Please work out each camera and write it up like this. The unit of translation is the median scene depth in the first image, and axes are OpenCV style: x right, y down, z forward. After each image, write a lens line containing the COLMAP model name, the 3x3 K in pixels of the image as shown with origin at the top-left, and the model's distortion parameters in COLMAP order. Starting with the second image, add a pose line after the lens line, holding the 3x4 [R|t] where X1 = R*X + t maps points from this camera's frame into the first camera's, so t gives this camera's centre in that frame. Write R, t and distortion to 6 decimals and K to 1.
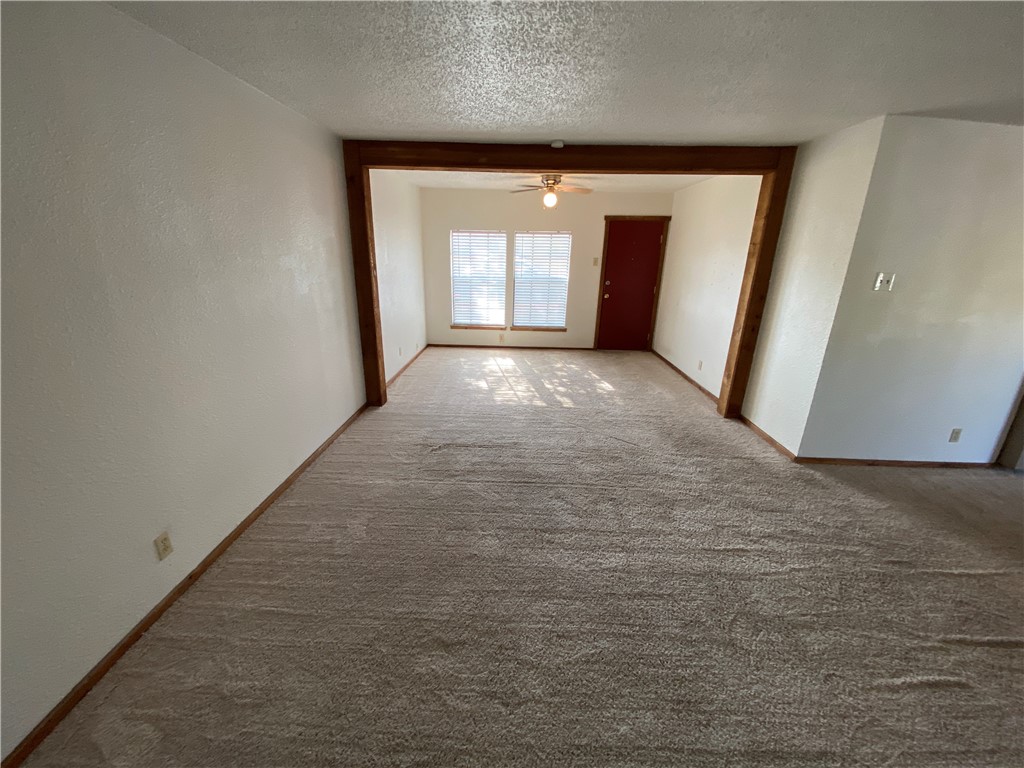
lens RADIAL K [[413.9, 0, 507.7], [0, 413.9, 385.0], [0, 0, 1]] dist [0.039657, -0.027506]
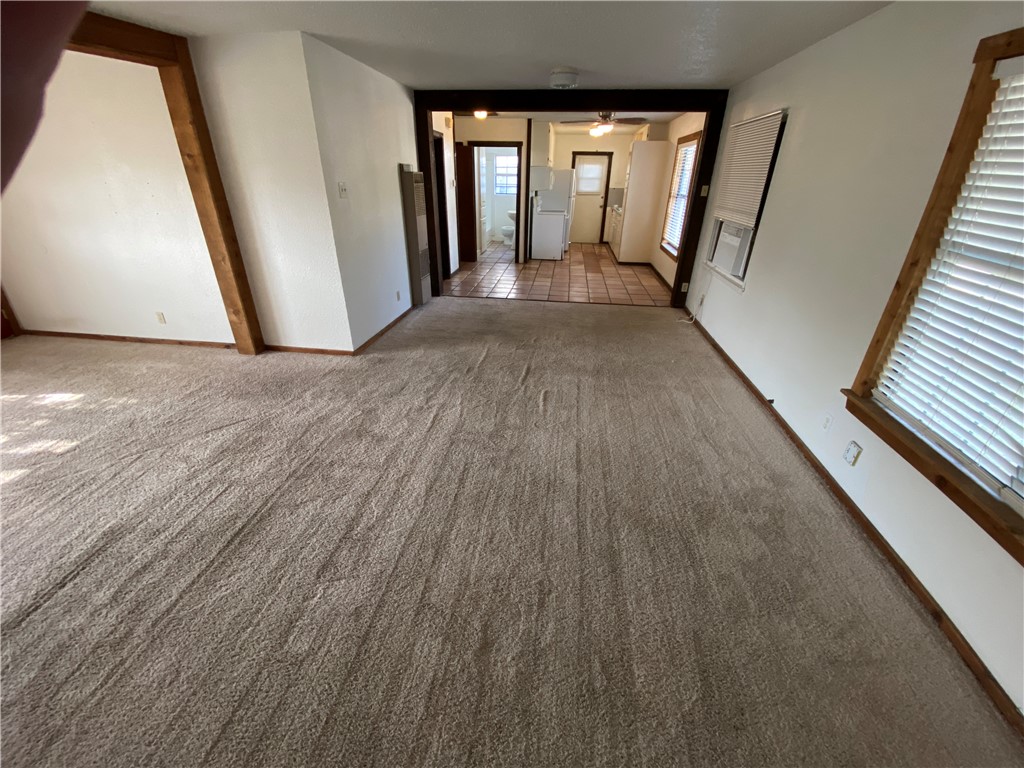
lens RADIAL K [[413.9, 0, 507.7], [0, 413.9, 385.0], [0, 0, 1]] dist [0.039657, -0.027506]
pose [[0.112608, -0.467917, 0.876569, -0.342397], [0.304518, 0.855982, 0.417808, -0.107397], [-0.945827, 0.219882, 0.238880, 0.321584]]
